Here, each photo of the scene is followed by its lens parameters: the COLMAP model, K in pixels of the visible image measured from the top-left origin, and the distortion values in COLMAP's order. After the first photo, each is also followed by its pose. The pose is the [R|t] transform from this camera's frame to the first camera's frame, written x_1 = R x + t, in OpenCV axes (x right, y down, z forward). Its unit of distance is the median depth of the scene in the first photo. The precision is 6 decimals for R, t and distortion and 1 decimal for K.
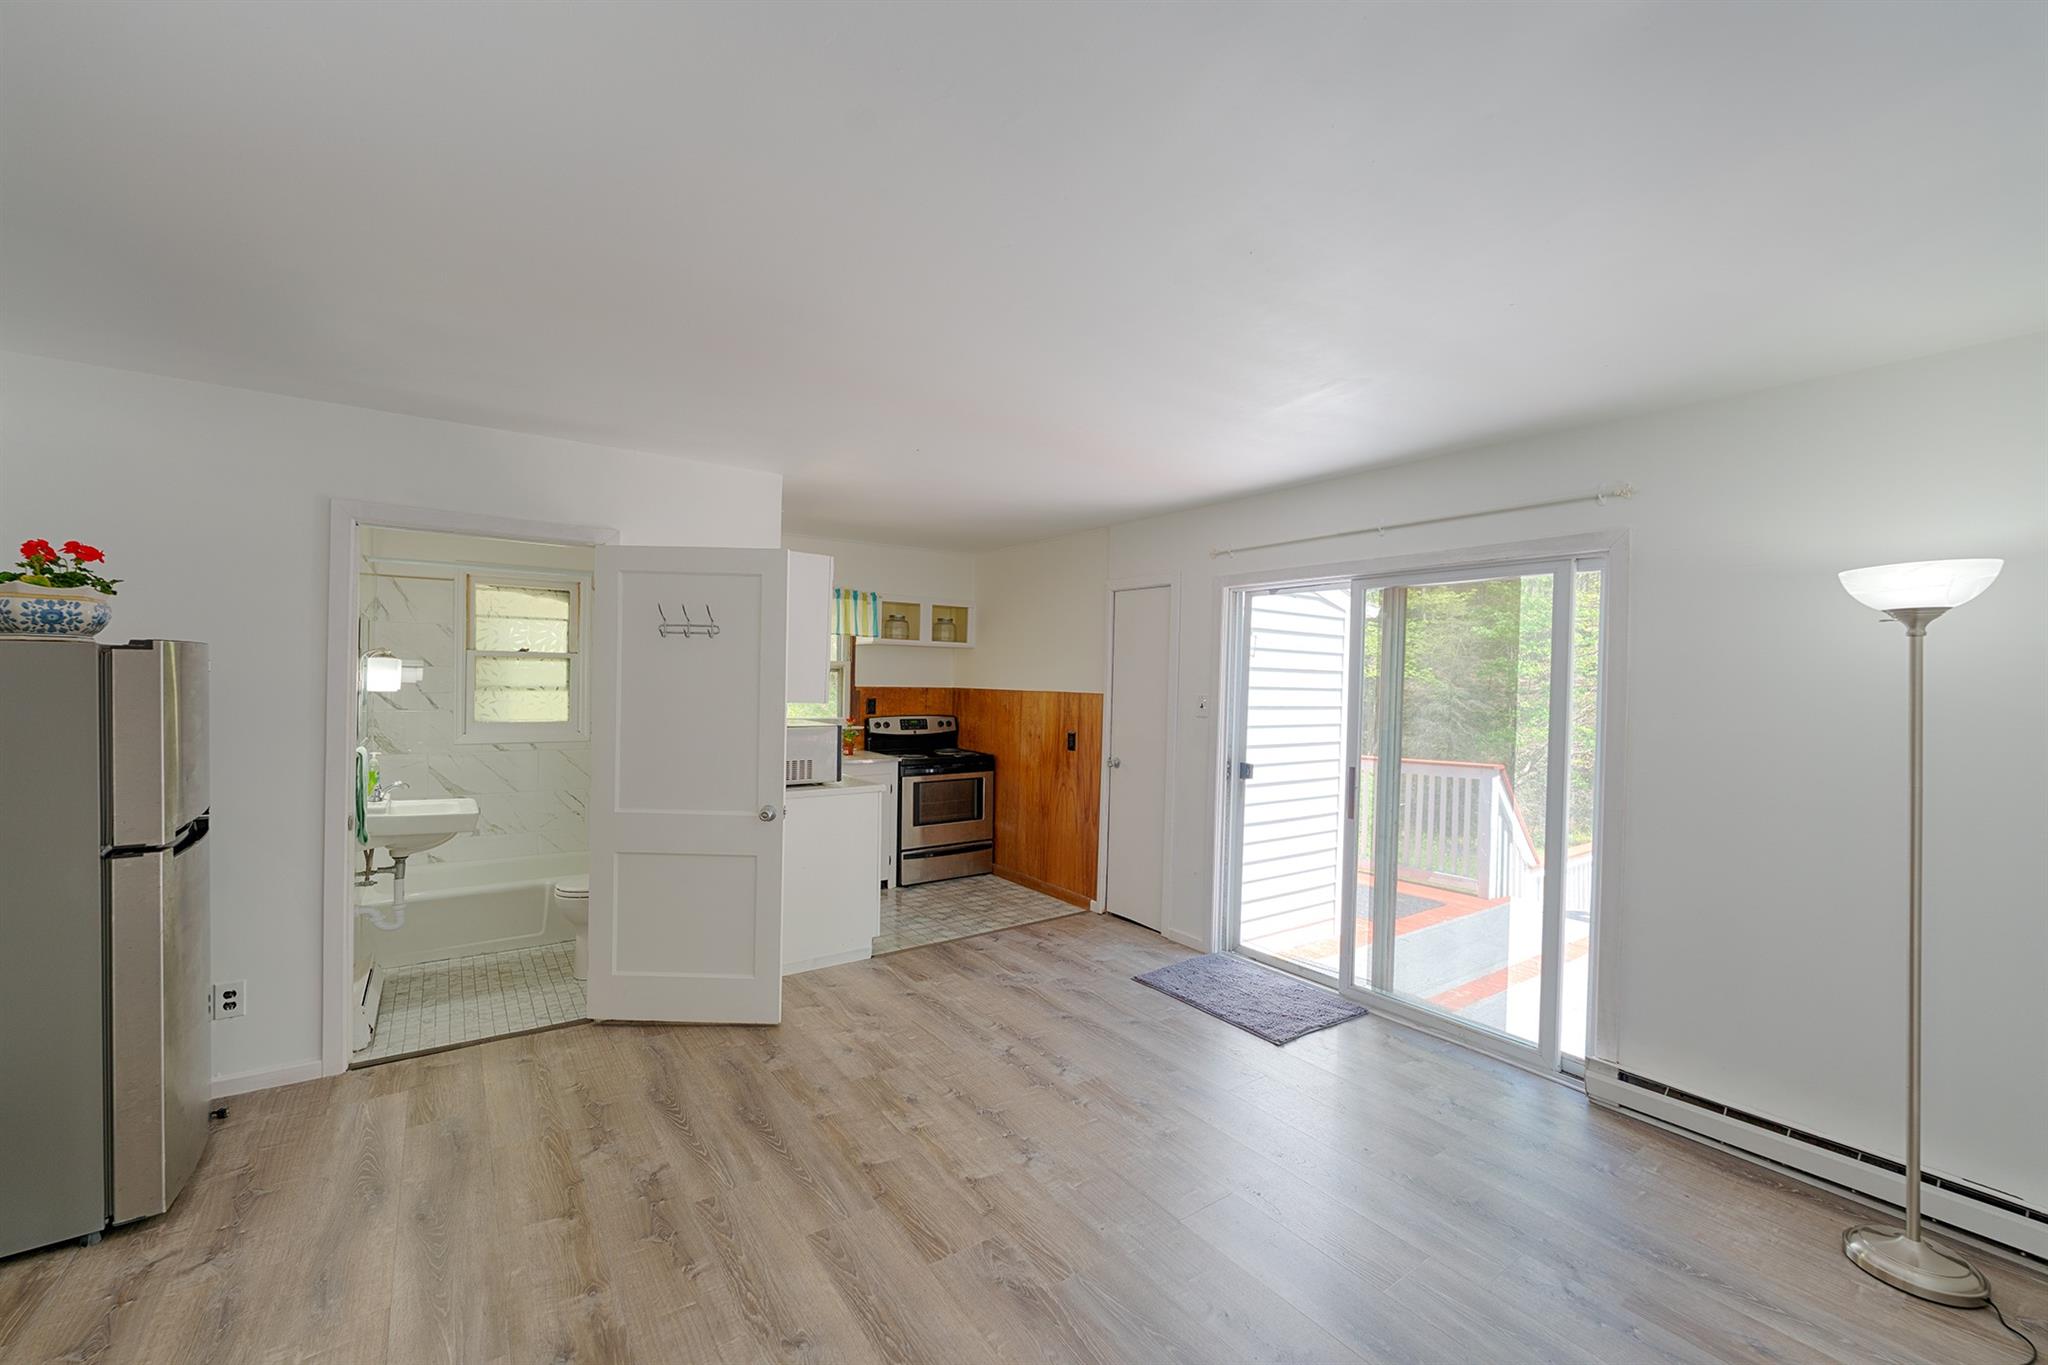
lens RADIAL K [[818.5, 0, 1023.1], [0, 818.5, 687.9], [0, 0, 1]] dist [-0.005155, 0.000150]
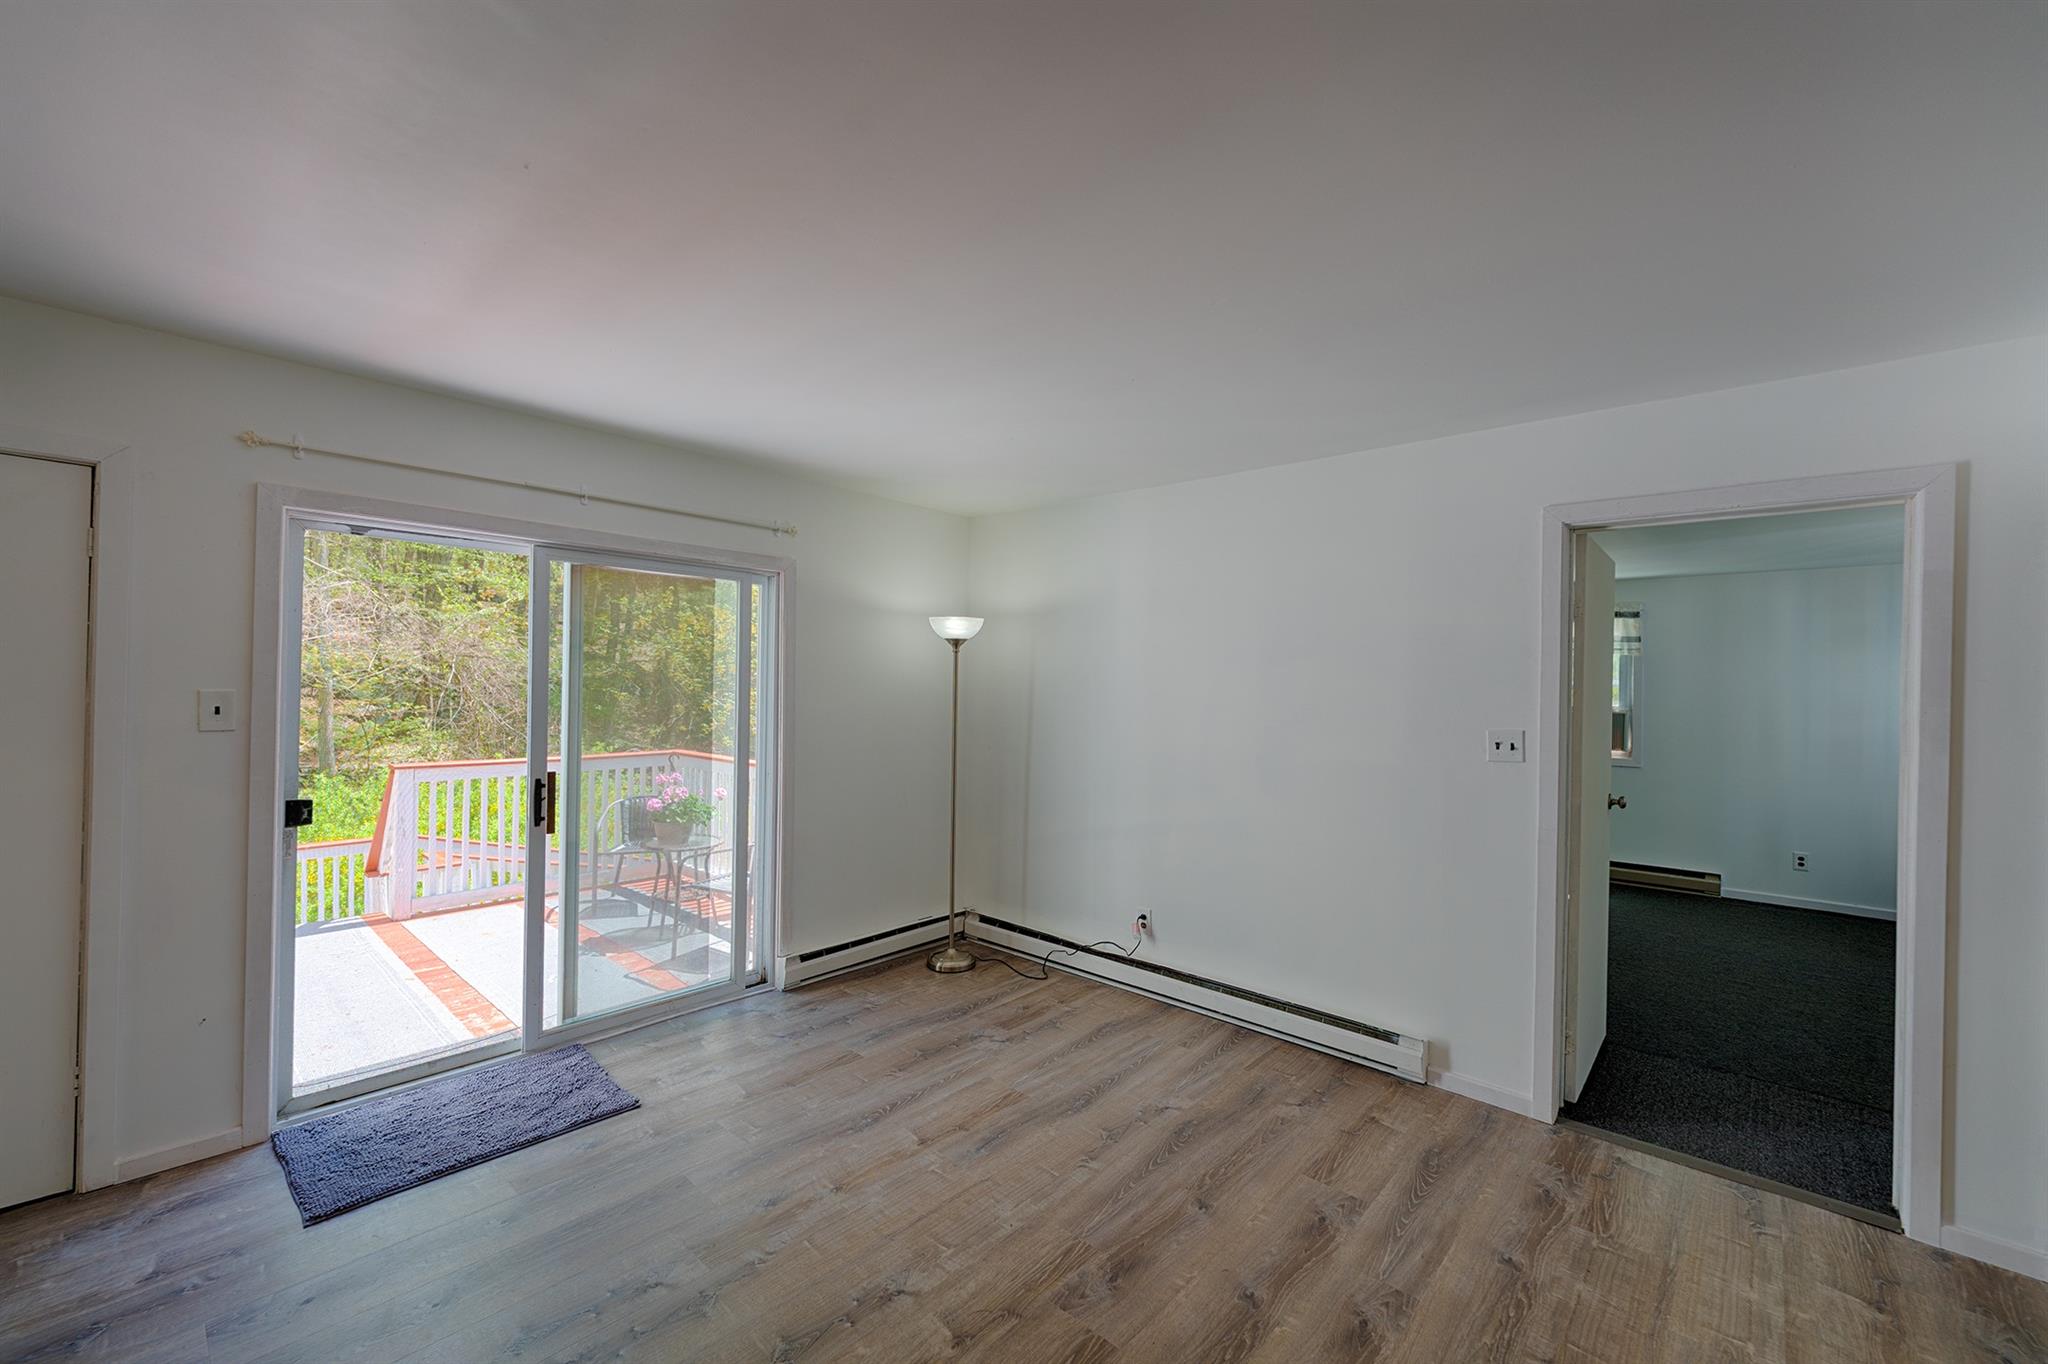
lens RADIAL K [[818.5, 0, 1015.1], [0, 818.5, 688.9], [0, 0, 1]] dist [-0.005155, 0.000150]
pose [[-0.212898, -0.029964, 0.976615, -0.418819], [-0.011562, 0.999537, 0.028147, -0.014162], [-0.977006, -0.005299, -0.213145, 0.583940]]
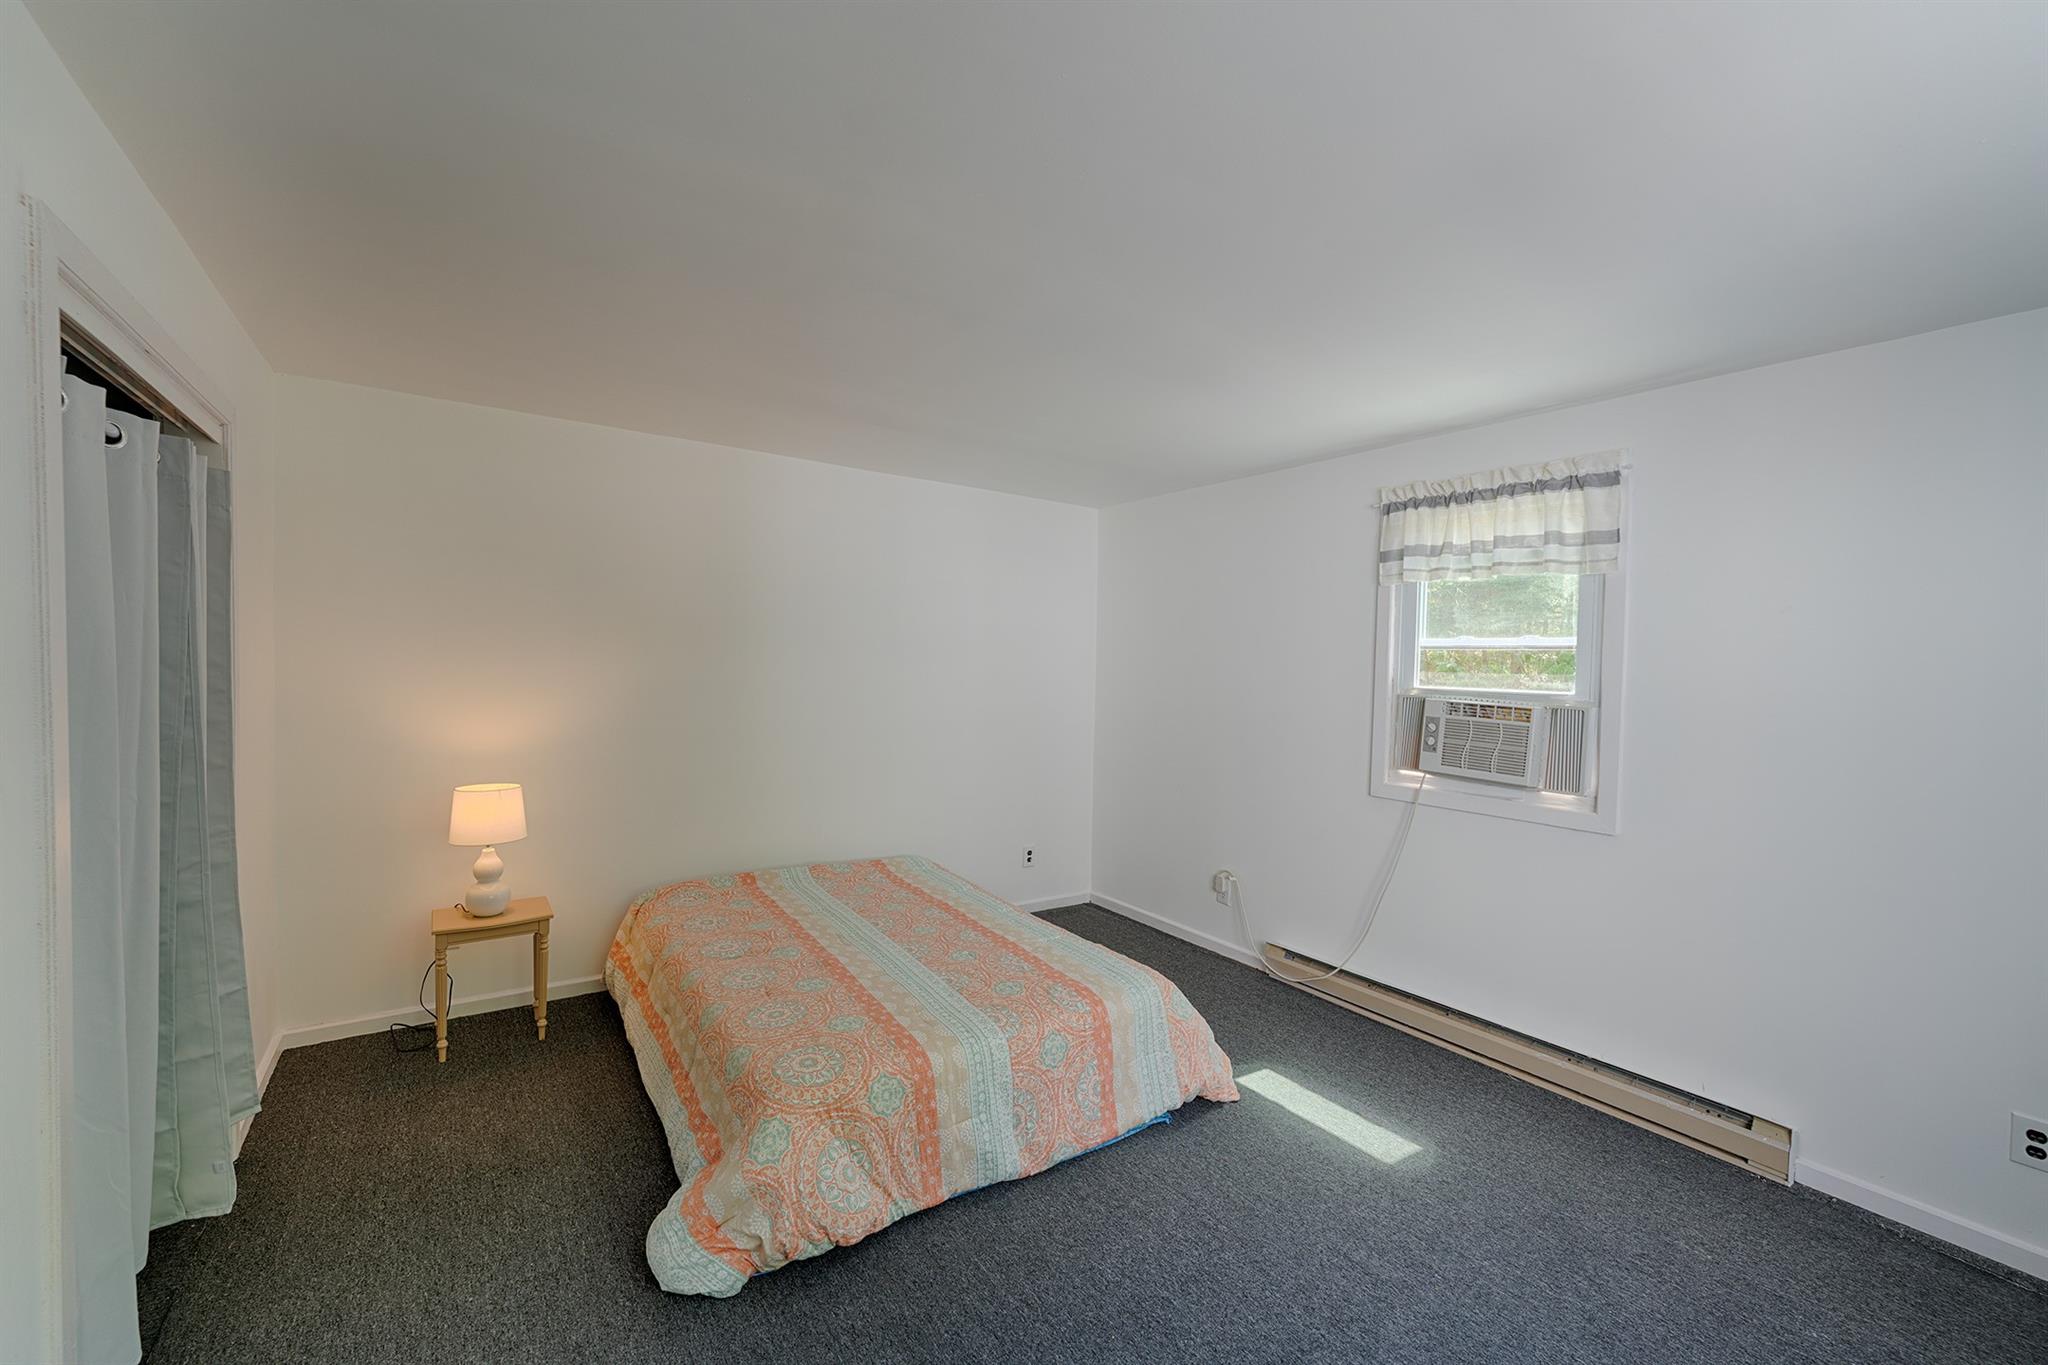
lens RADIAL K [[818.5, 0, 1016.5], [0, 818.5, 683.3], [0, 0, 1]] dist [-0.005155, 0.000150]
pose [[0.008609, -0.054825, 0.998459, 0.108222], [-0.008166, 0.998459, 0.054895, 0.005272], [-0.999930, -0.008626, 0.008148, -0.310078]]
